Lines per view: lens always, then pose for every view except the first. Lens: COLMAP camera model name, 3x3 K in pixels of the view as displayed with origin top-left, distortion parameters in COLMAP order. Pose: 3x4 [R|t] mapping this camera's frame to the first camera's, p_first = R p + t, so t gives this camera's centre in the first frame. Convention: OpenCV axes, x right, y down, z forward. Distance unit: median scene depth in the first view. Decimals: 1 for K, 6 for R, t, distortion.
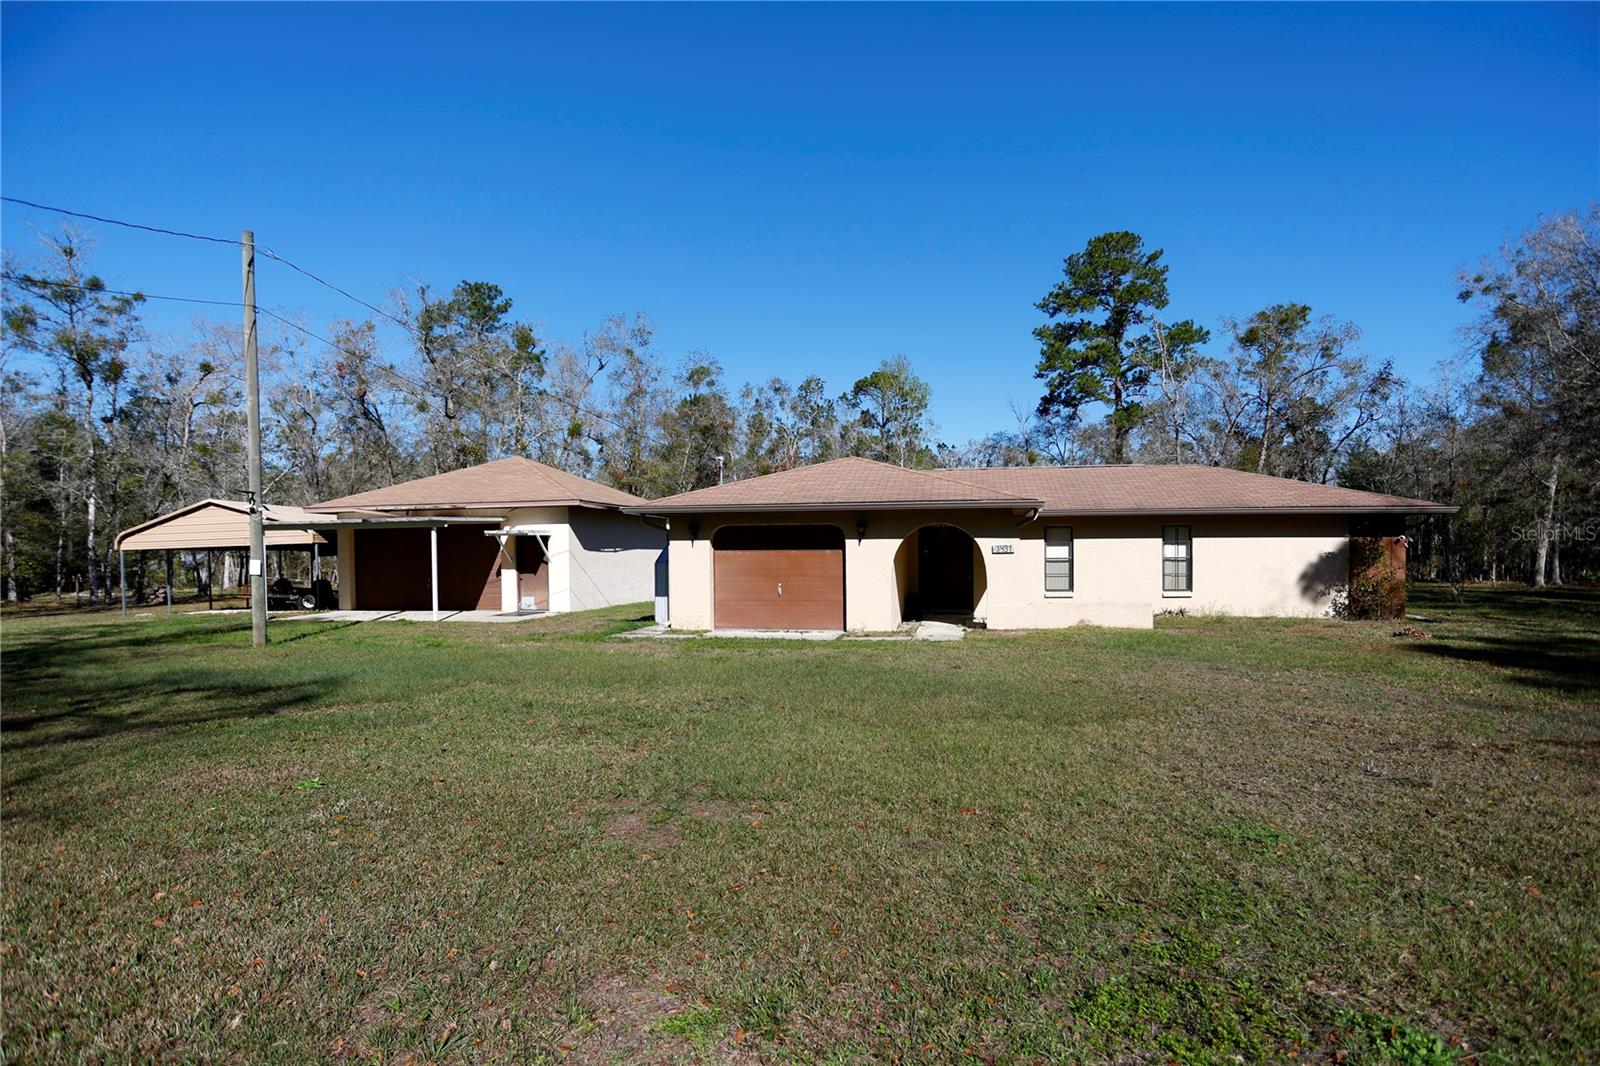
lens RADIAL K [[827.4, 0, 835.3], [0, 827.4, 565.9], [0, 0, 1]] dist [-0.055240, 0.007214]
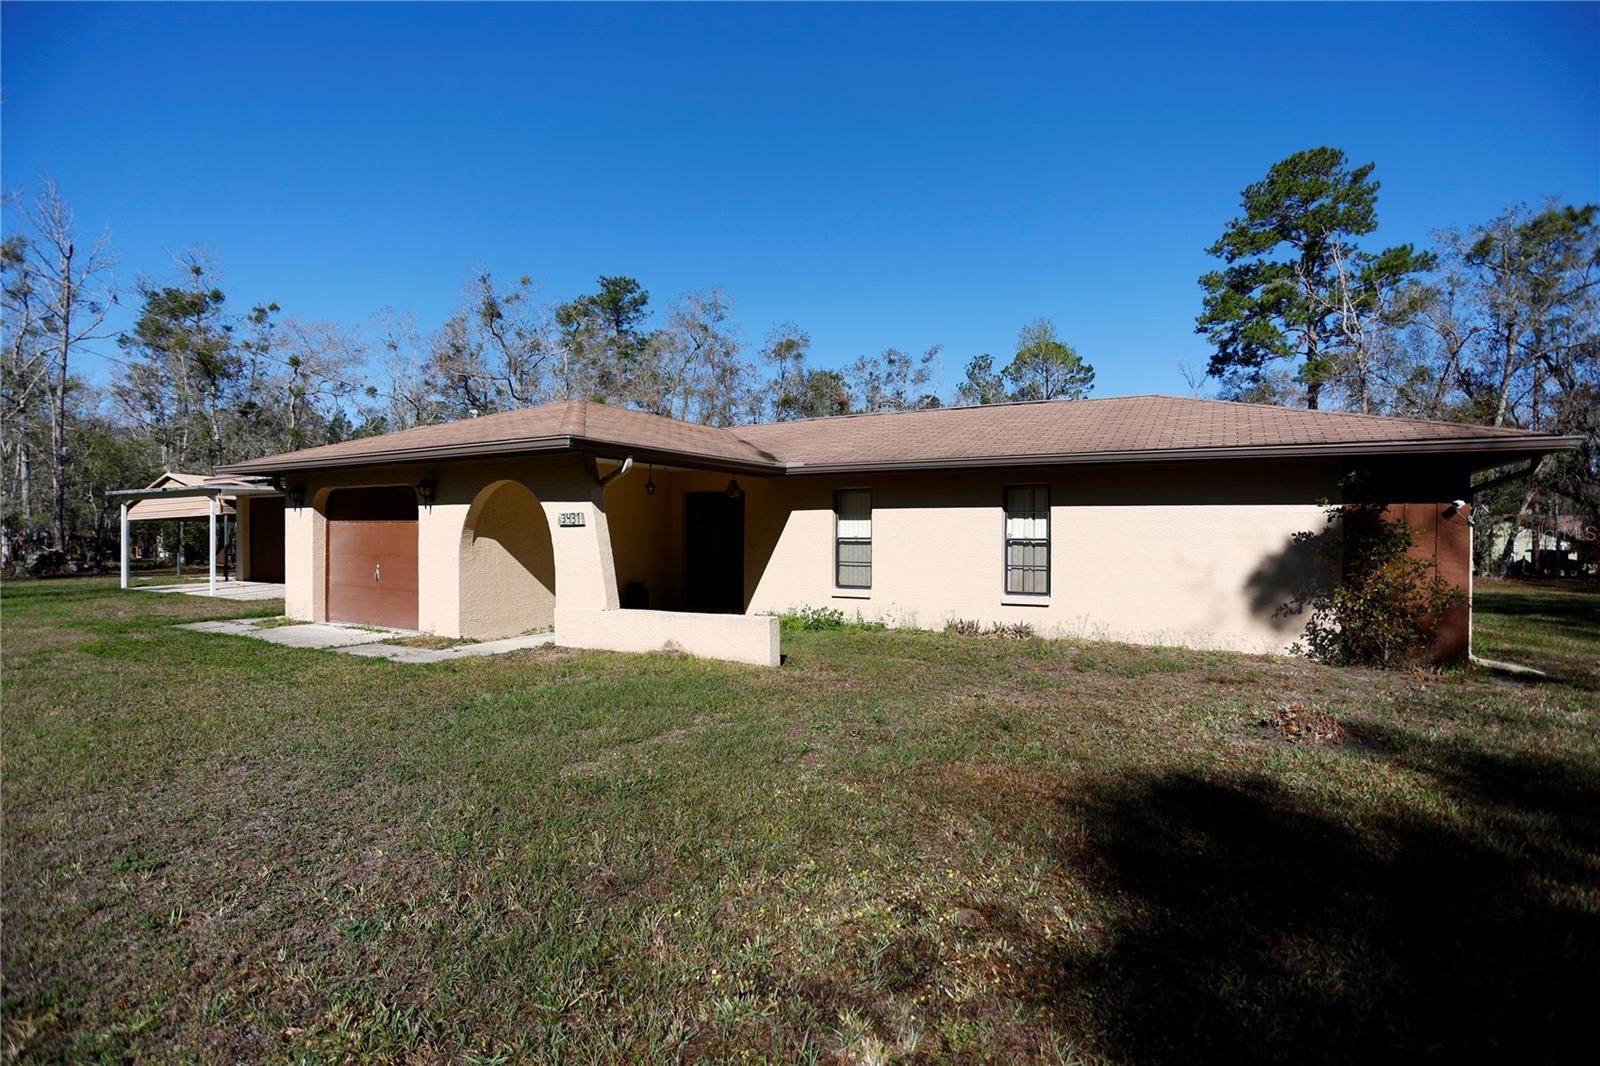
lens RADIAL K [[780.4, 0, 806.2], [0, 780.4, 536.6], [0, 0, 1]] dist [-0.058983, 0.018753]
pose [[0.941495, 0.012860, -0.336782, 0.280006], [-0.017719, 0.999778, -0.011358, -0.001808], [0.336561, 0.016661, 0.941514, 0.251881]]
